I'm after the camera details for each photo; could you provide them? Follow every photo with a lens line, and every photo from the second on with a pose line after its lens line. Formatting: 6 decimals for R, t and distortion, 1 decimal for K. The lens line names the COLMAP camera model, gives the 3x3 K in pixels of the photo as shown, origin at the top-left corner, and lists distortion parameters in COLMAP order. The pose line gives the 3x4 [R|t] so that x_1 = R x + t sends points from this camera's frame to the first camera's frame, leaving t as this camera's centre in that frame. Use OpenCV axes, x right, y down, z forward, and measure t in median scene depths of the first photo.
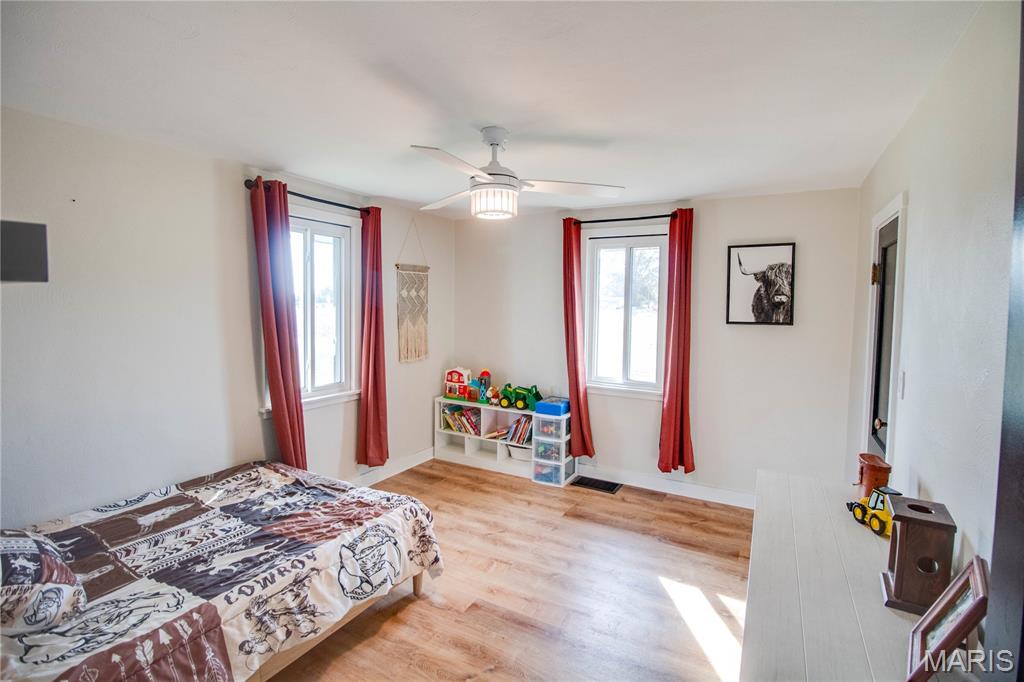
lens RADIAL K [[481.6, 0, 517.6], [0, 481.6, 325.1], [0, 0, 1]] dist [-0.000245, -0.016704]
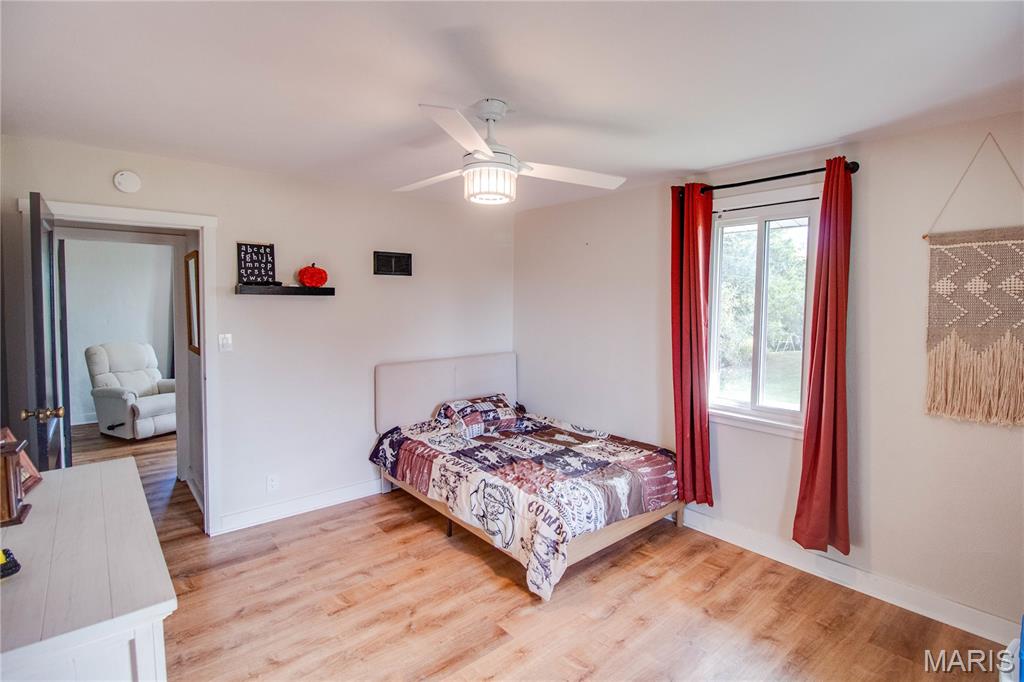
lens RADIAL K [[481.6, 0, 517.6], [0, 481.6, 325.1], [0, 0, 1]] dist [-0.000245, -0.016704]
pose [[-0.357754, 0.026275, -0.933446, 0.775886], [-0.054718, 0.997297, 0.049043, -0.044385], [0.932211, 0.068621, -0.355349, 1.388790]]
